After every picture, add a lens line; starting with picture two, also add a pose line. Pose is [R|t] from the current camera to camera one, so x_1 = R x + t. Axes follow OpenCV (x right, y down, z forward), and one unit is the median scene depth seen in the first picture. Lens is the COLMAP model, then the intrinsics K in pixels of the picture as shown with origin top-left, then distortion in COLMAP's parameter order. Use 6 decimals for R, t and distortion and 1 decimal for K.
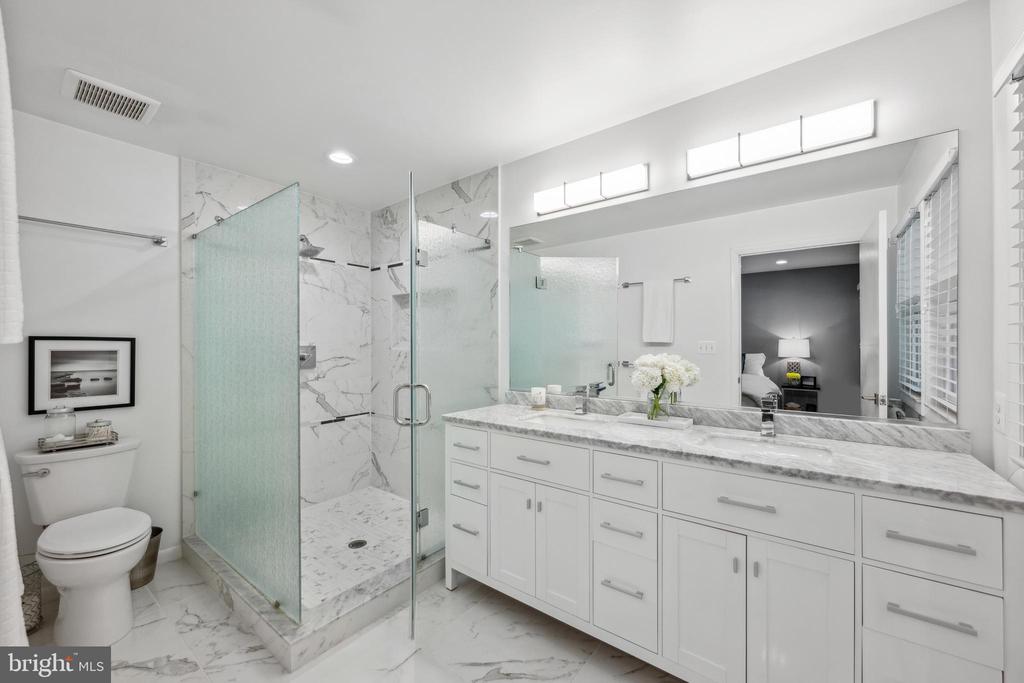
lens RADIAL K [[408.3, 0, 509.7], [0, 408.3, 343.4], [0, 0, 1]] dist [0.001059, 0.000139]
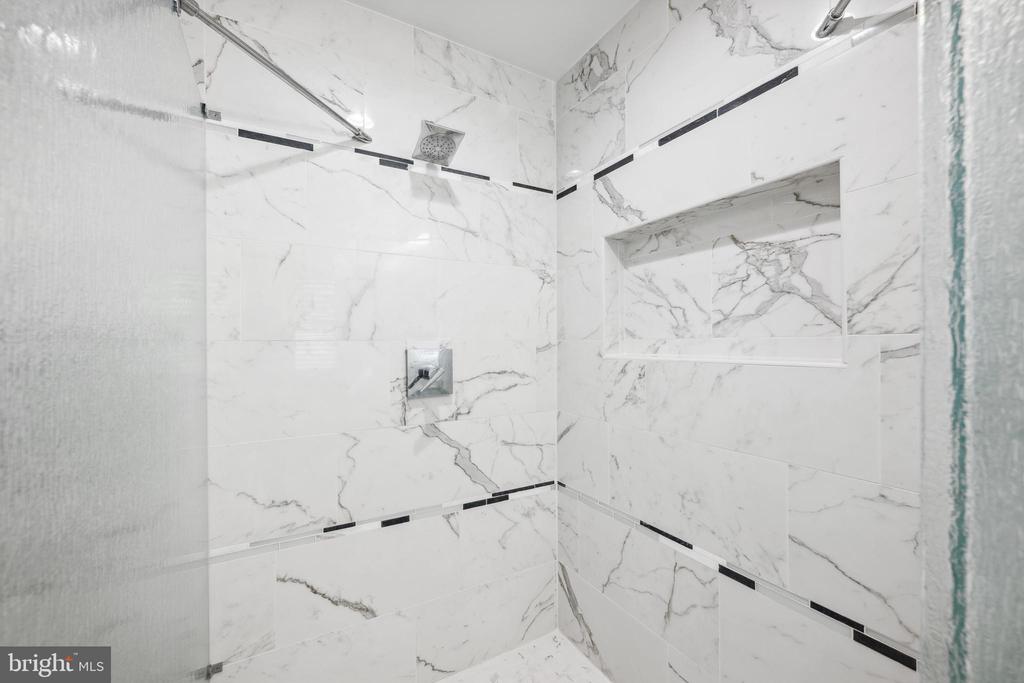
lens RADIAL K [[408.3, 0, 511.2], [0, 408.3, 345.2], [0, 0, 1]] dist [0.001059, 0.000139]
pose [[0.926515, -0.003033, -0.376245, -0.212186], [0.001858, 0.999992, -0.003487, 0.003069], [0.376252, 0.002532, 0.926514, 0.537218]]
